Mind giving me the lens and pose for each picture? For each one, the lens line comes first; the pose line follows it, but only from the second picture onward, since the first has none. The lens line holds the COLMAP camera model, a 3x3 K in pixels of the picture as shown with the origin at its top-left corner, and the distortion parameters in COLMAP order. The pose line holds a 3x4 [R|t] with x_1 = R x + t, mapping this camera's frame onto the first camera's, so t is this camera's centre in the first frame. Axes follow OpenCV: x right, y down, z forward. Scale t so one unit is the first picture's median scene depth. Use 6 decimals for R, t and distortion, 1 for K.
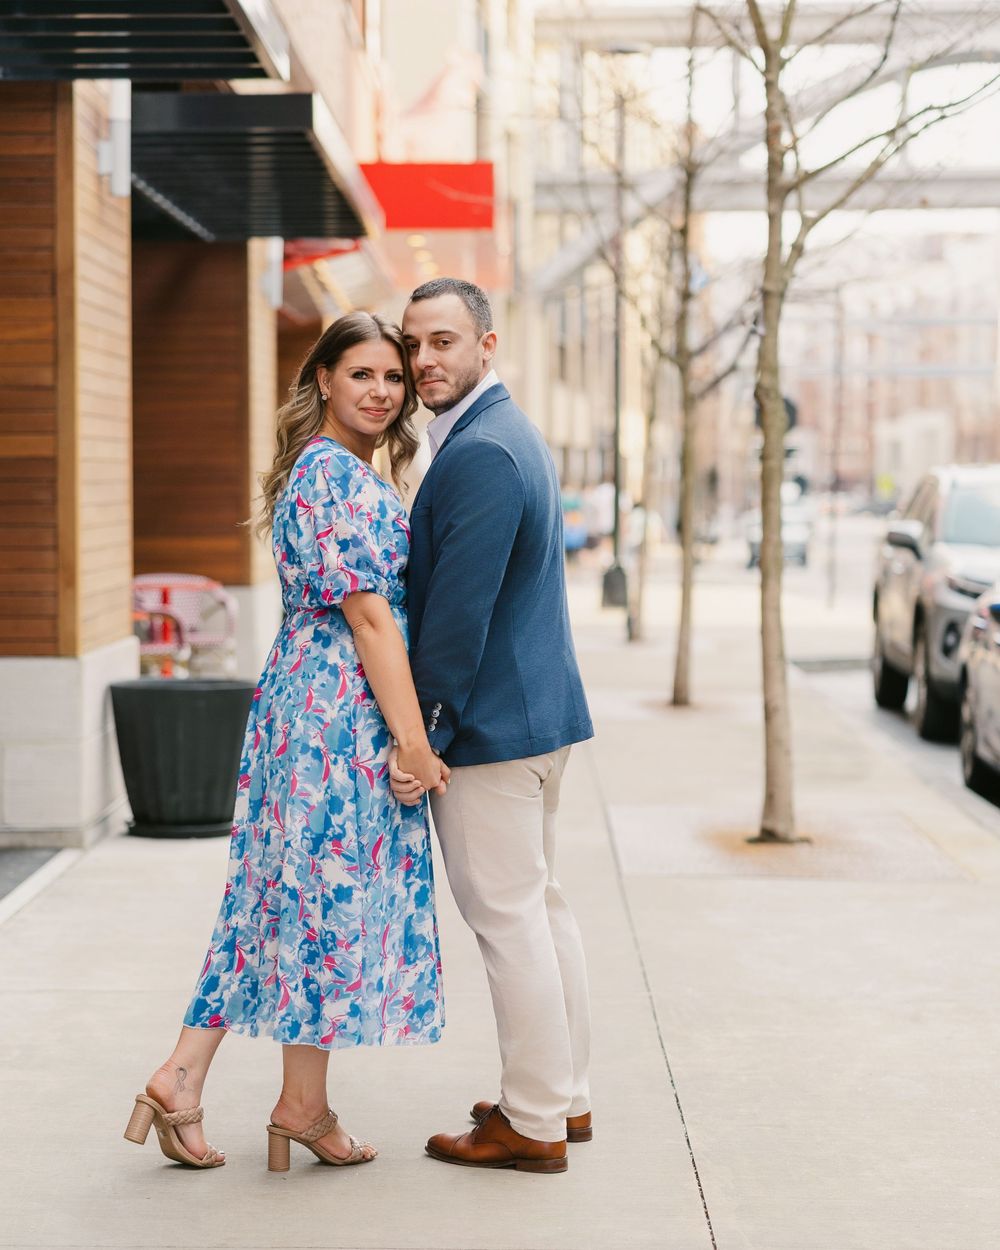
lens RADIAL K [[2516.9, 0, 500.0], [0, 2516.9, 625.0], [0, 0, 1]] dist [-0.041810, -0.010079]
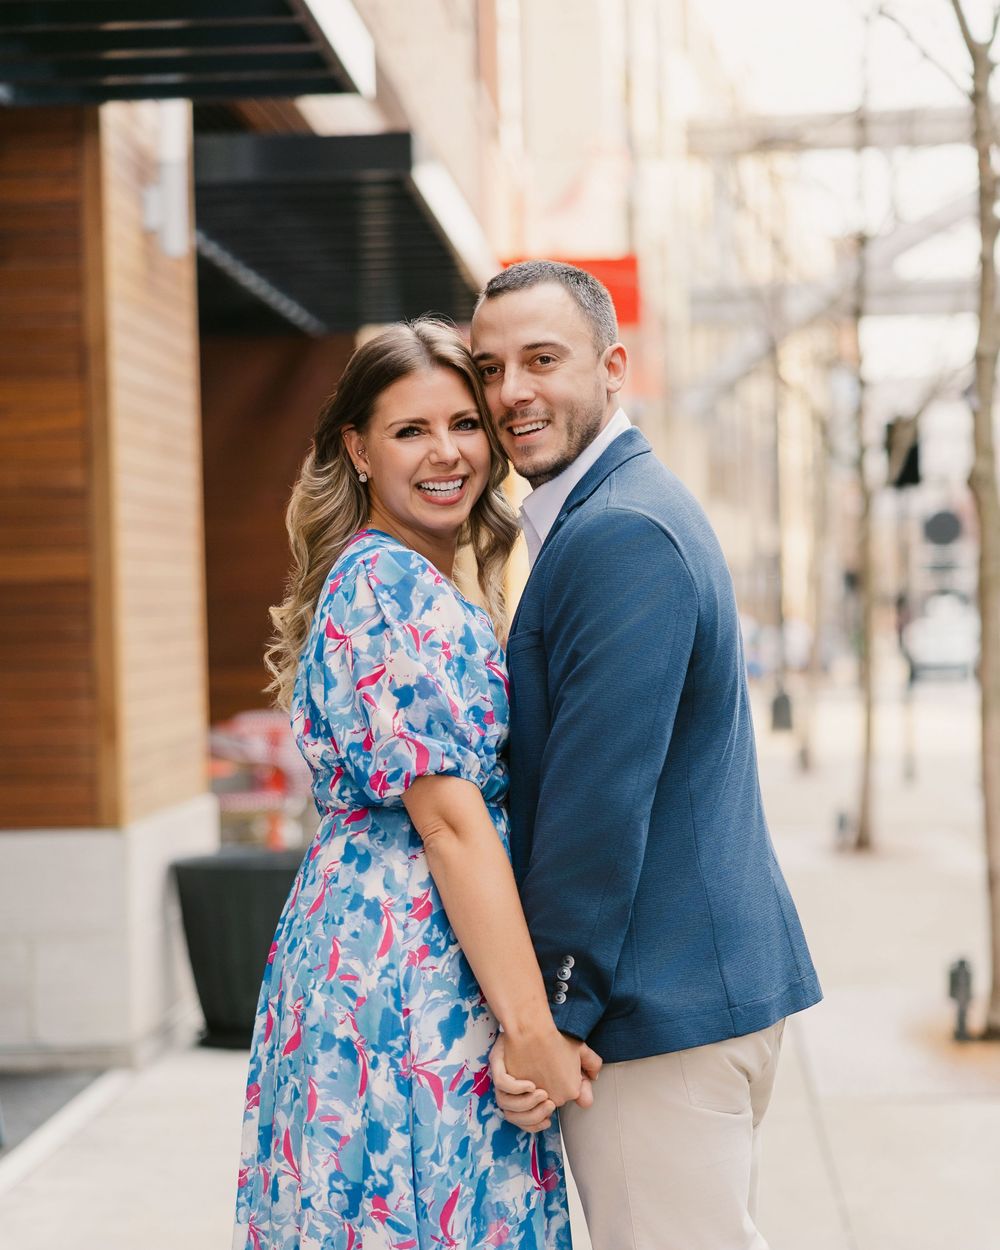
lens RADIAL K [[2516.9, 0, 500.0], [0, 2516.9, 625.0], [0, 0, 1]] dist [-0.041810, -0.010079]
pose [[0.997930, -0.016855, -0.062056, 0.001240], [0.013990, 0.998829, -0.046319, -0.014002], [0.062764, 0.045355, 0.996997, 0.218081]]
